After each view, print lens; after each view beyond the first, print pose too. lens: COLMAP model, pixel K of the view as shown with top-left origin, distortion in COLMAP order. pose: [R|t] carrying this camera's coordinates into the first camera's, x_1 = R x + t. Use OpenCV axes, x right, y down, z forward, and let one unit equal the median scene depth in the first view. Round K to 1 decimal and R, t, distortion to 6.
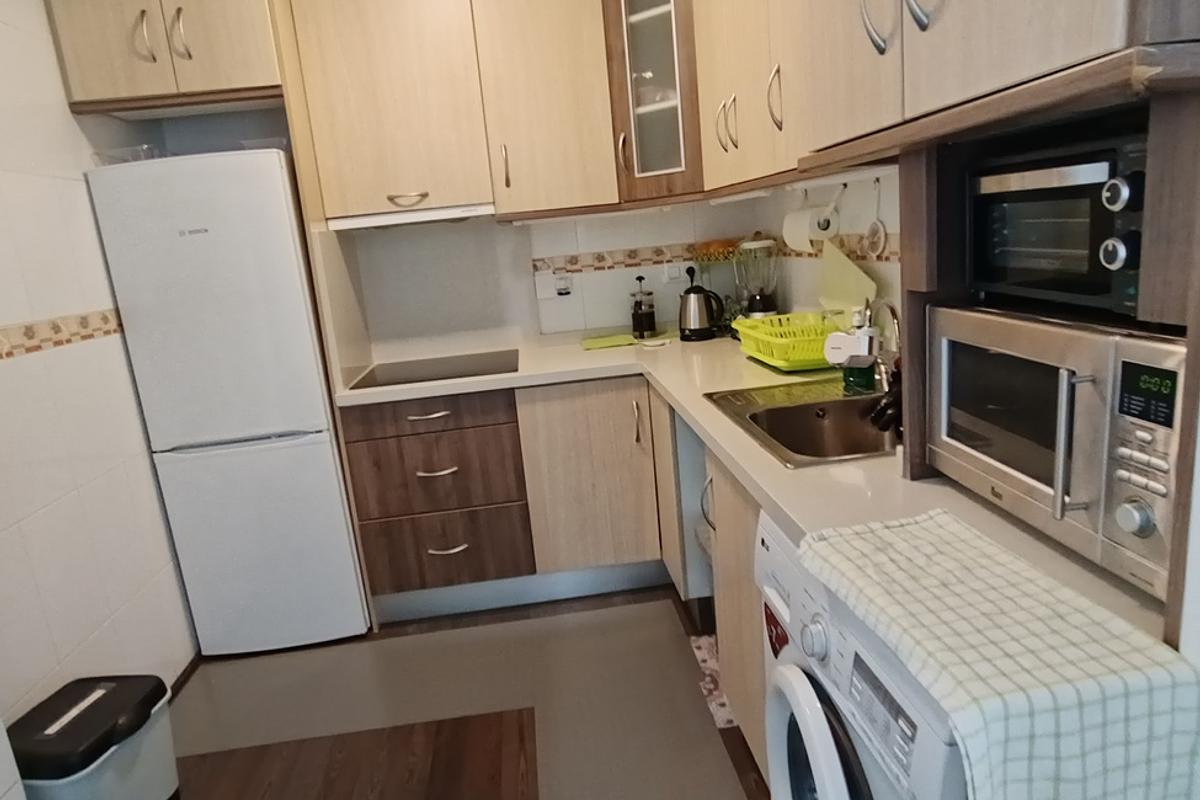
lens RADIAL K [[732.8, 0, 595.2], [0, 732.8, 397.5], [0, 0, 1]] dist [-0.028256, 0.017696]
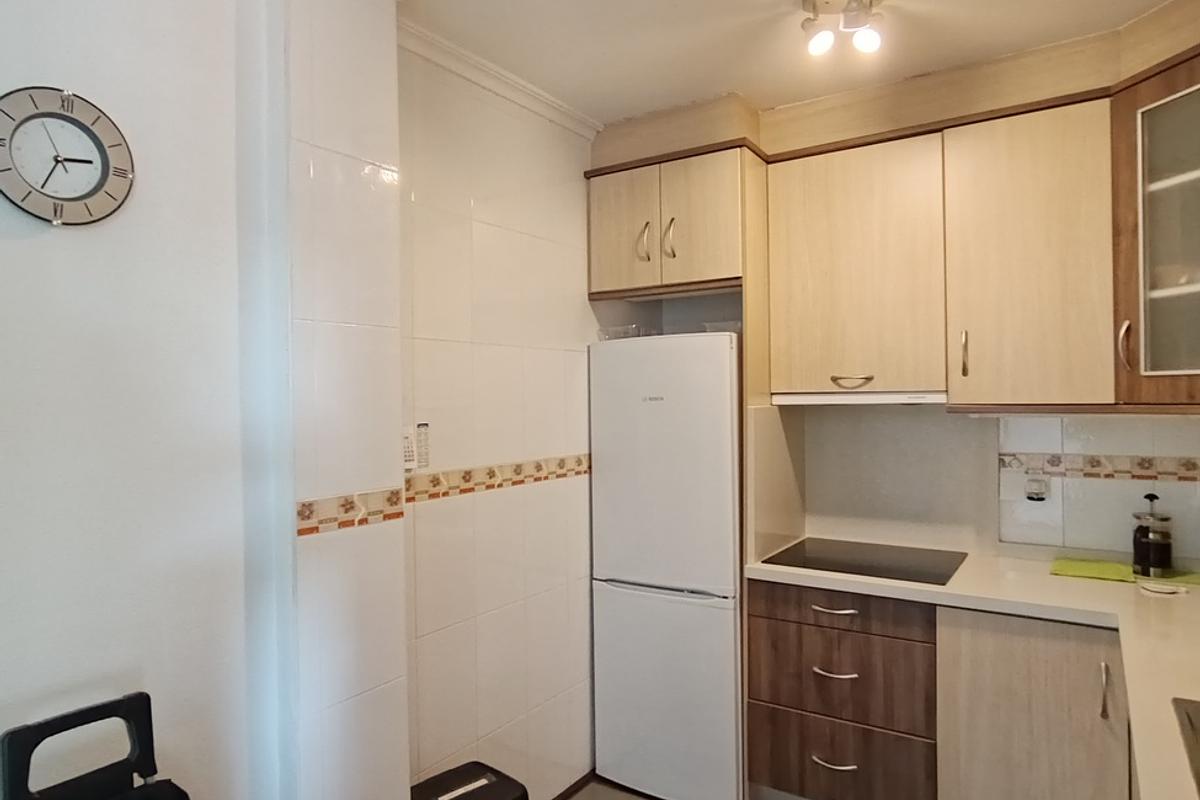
lens RADIAL K [[732.8, 0, 597.3], [0, 732.8, 397.8], [0, 0, 1]] dist [-0.028256, 0.017696]
pose [[0.764744, 0.087307, -0.638391, 0.109158], [-0.200675, 0.973773, -0.107219, -0.076682], [0.612287, 0.210104, 0.762208, 0.050836]]
